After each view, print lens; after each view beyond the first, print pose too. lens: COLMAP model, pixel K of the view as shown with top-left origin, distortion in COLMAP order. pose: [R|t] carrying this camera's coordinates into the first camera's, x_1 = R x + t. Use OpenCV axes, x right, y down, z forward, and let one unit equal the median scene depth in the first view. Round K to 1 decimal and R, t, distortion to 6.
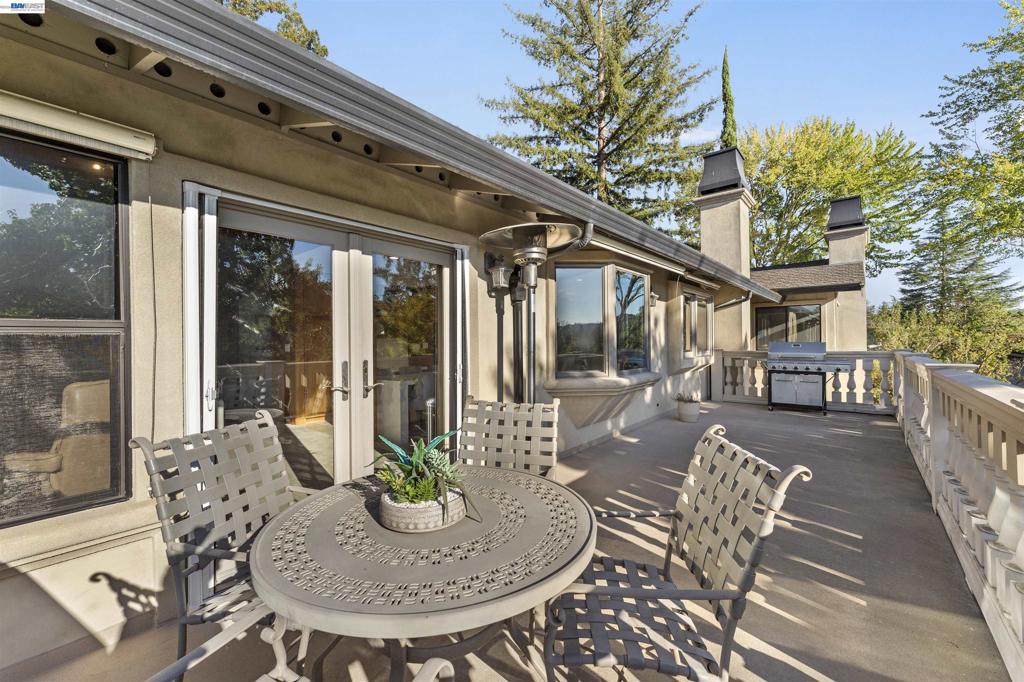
lens RADIAL K [[417.6, 0, 508.8], [0, 417.6, 343.5], [0, 0, 1]] dist [-0.001228, -0.000246]
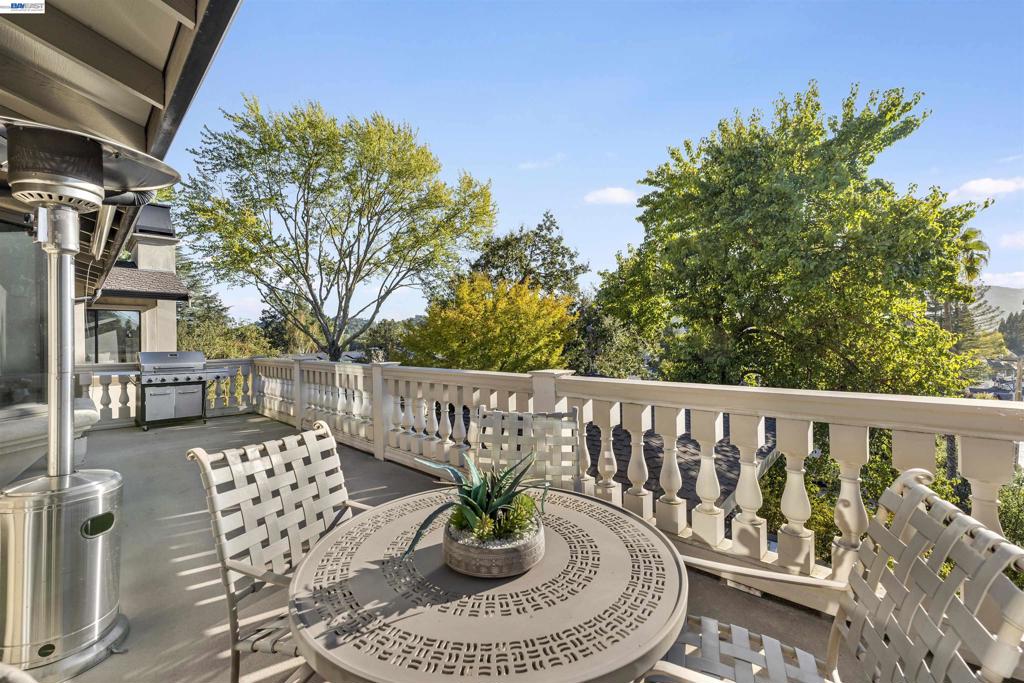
lens RADIAL K [[417.6, 0, 508.8], [0, 417.6, 344.0], [0, 0, 1]] dist [-0.001228, -0.000246]
pose [[0.064014, 0.000457, 0.997949, -0.207255], [0.015002, 0.999886, -0.001420, -0.008516], [-0.997836, 0.015063, 0.064000, 0.168056]]
